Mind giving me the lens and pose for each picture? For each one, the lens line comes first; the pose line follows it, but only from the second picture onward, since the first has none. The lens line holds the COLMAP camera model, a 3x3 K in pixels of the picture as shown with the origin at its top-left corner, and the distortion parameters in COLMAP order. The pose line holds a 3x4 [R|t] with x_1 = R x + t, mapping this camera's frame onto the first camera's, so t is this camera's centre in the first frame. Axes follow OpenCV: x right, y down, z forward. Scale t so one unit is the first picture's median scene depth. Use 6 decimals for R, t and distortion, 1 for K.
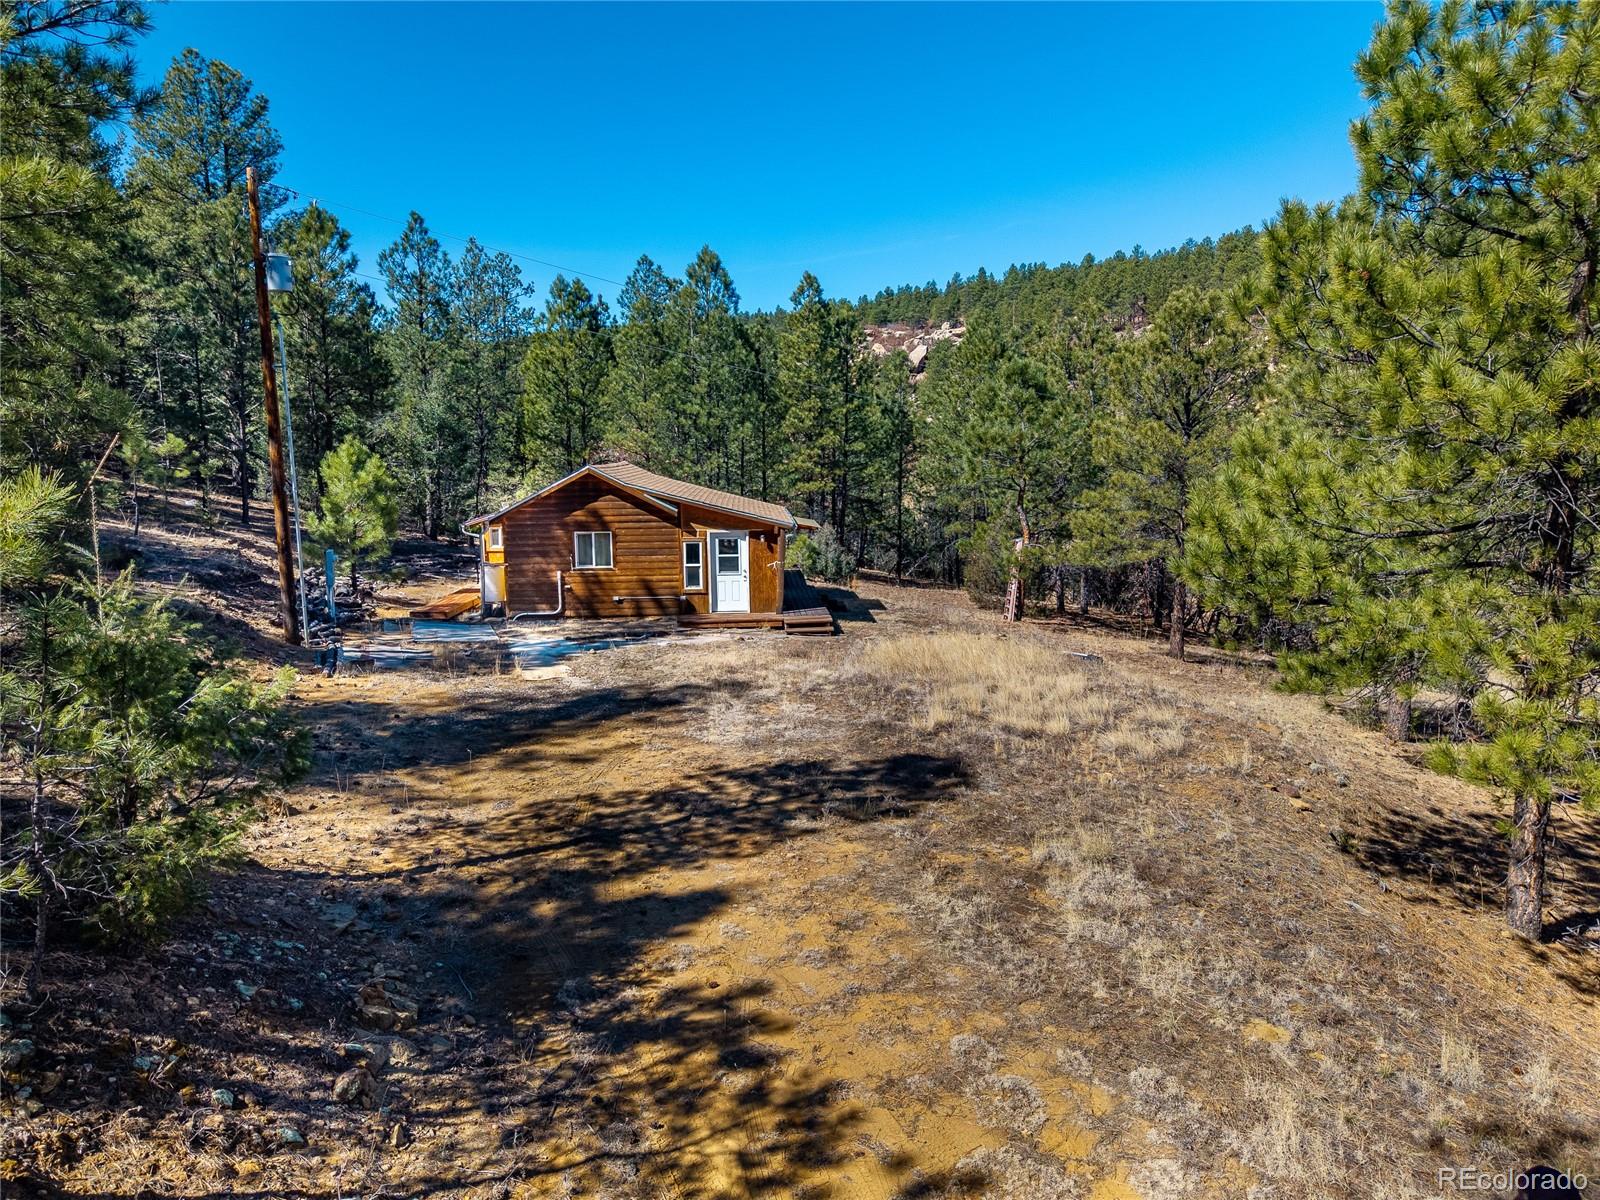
lens RADIAL K [[1076.0, 0, 829.3], [0, 1076.0, 657.6], [0, 0, 1]] dist [0.028617, -0.025446]
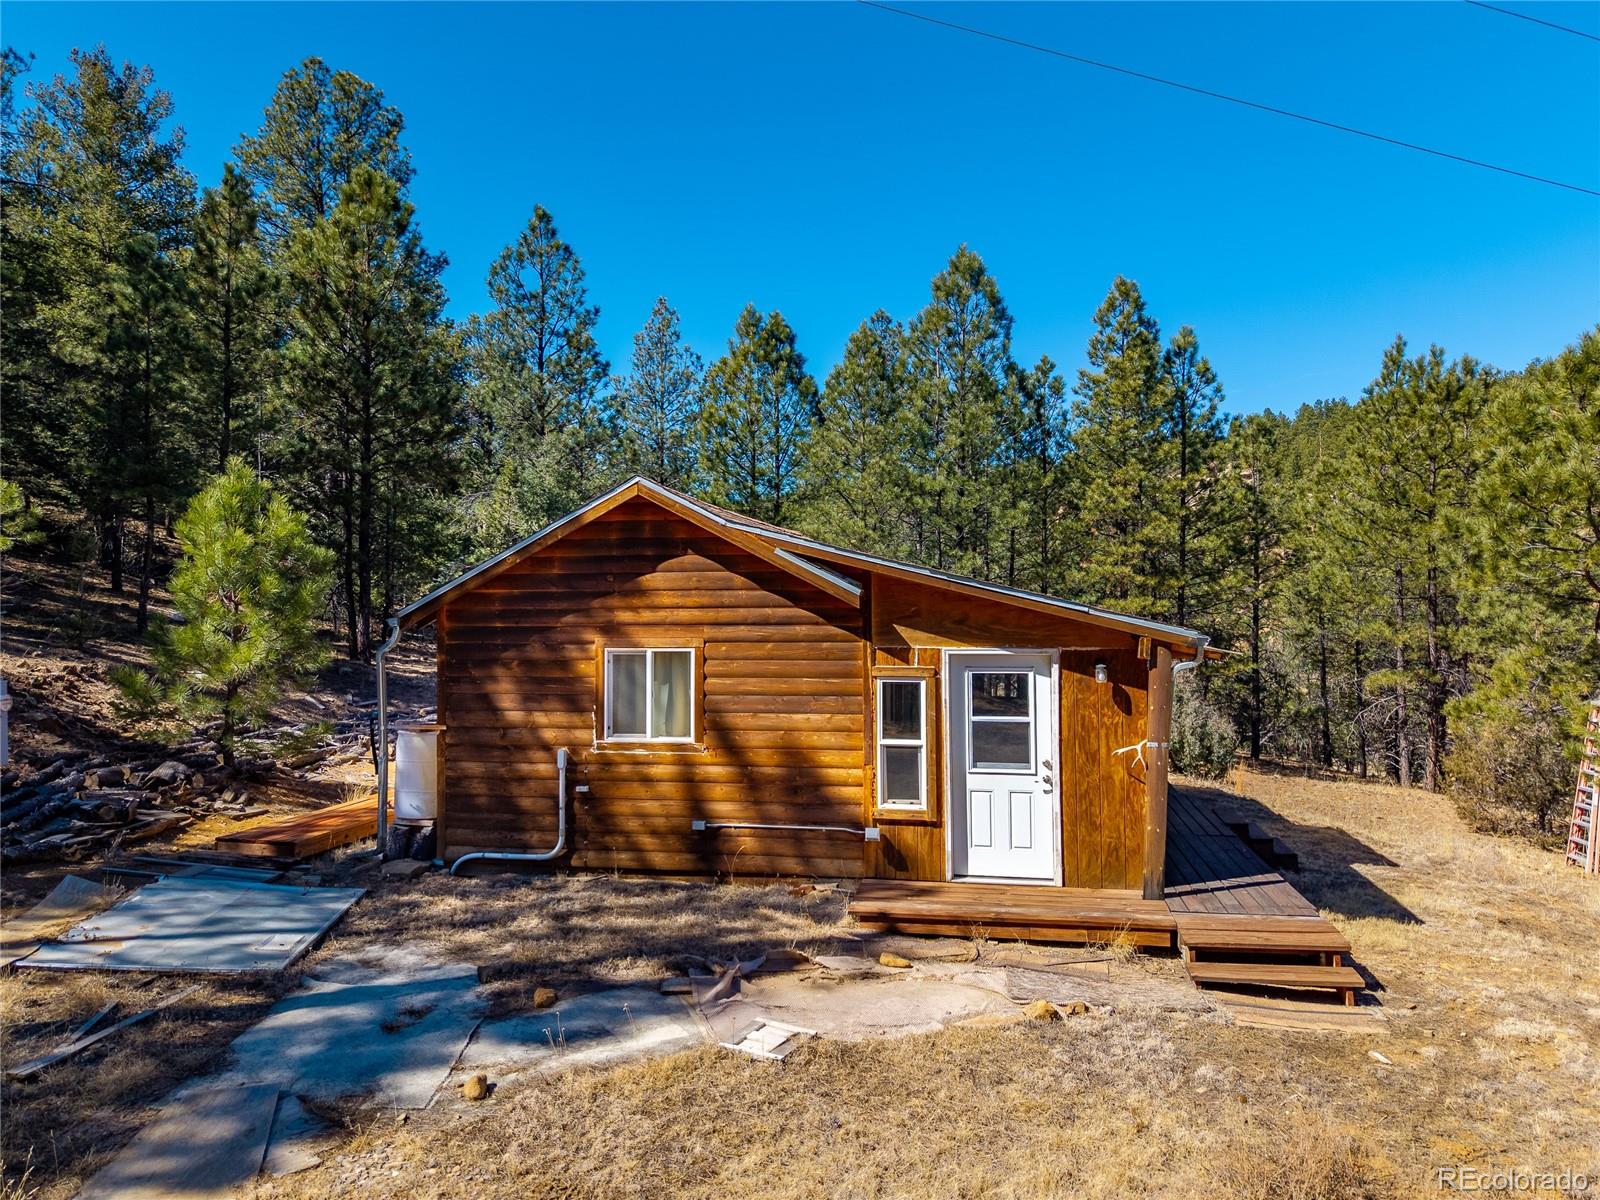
lens RADIAL K [[1076.0, 0, 801.5], [0, 1076.0, 593.3], [0, 0, 1]] dist [0.028617, -0.025446]
pose [[0.966767, -0.001652, -0.255653, -0.048540], [-0.050500, 0.979042, -0.197296, -0.045311], [0.250621, 0.203650, 0.946423, 0.467123]]
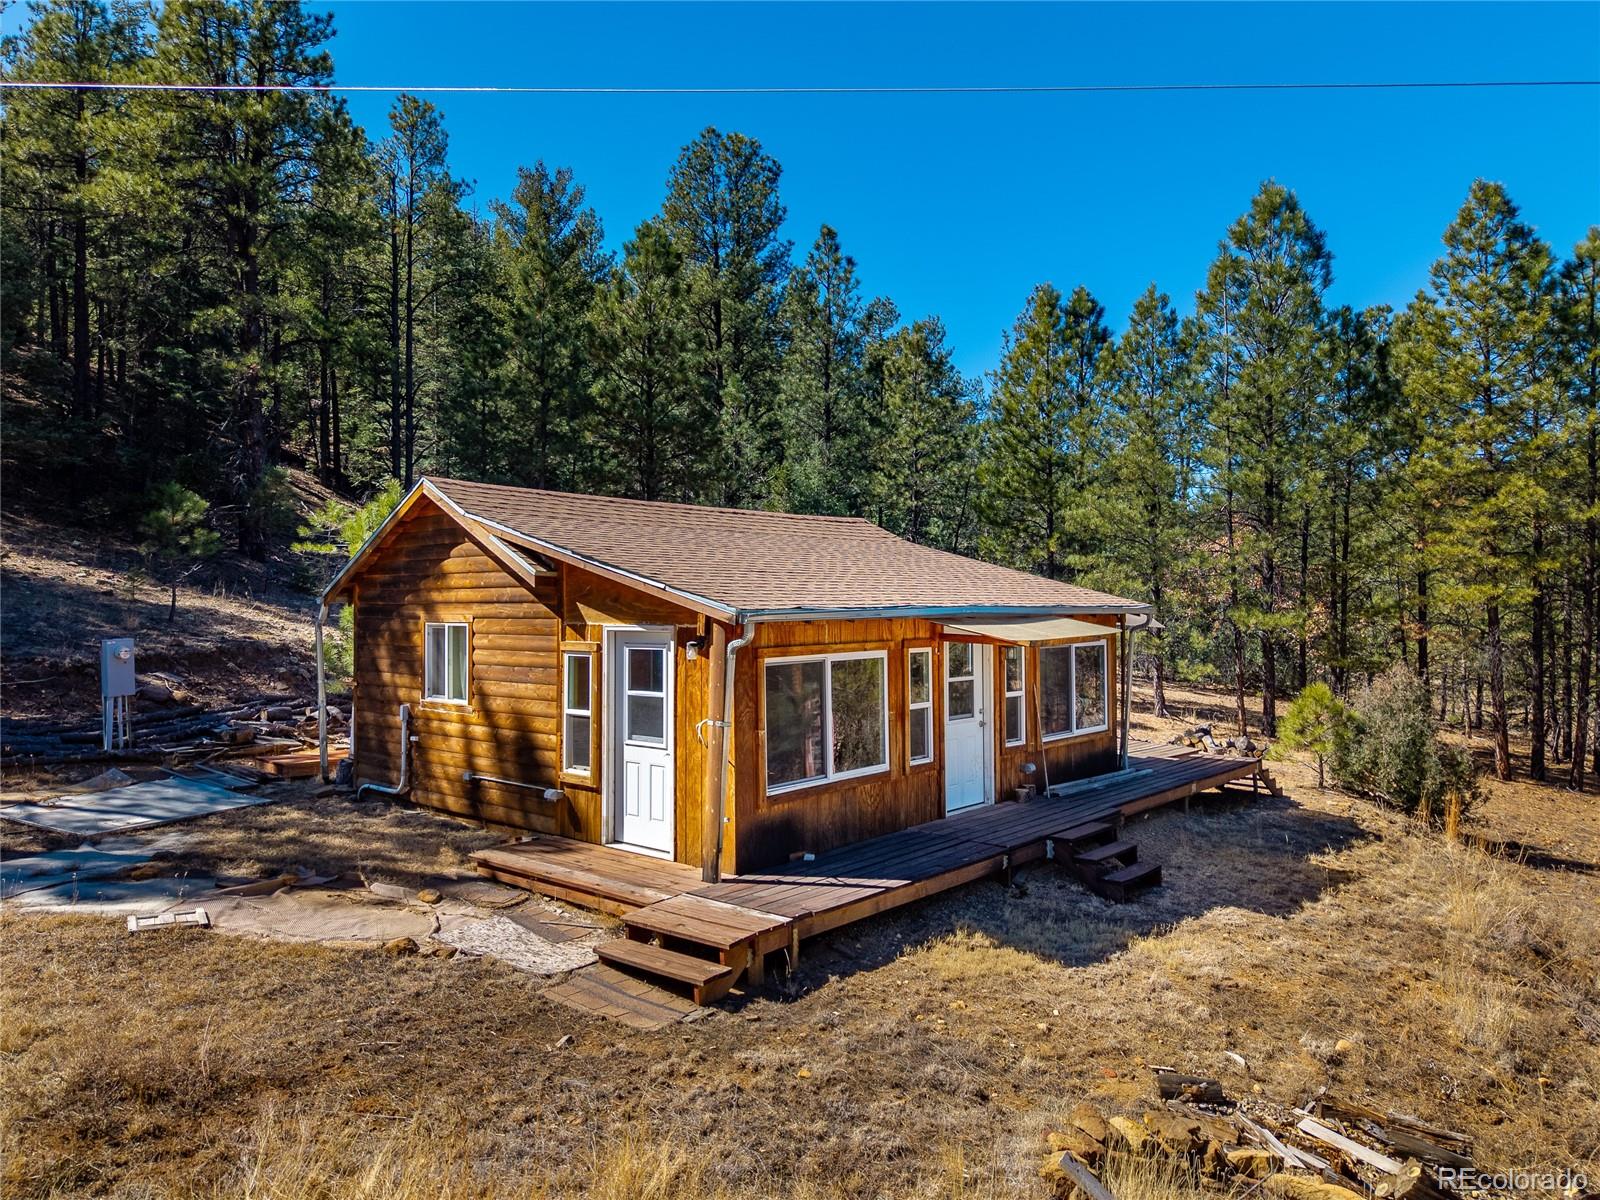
lens RADIAL K [[1076.0, 0, 837.9], [0, 1076.0, 607.1], [0, 0, 1]] dist [0.028617, -0.025446]
pose [[0.704456, 0.003916, -0.709737, 0.158849], [-0.137808, 0.981709, -0.131366, -0.062354], [0.696240, 0.190349, 0.692110, 0.578043]]
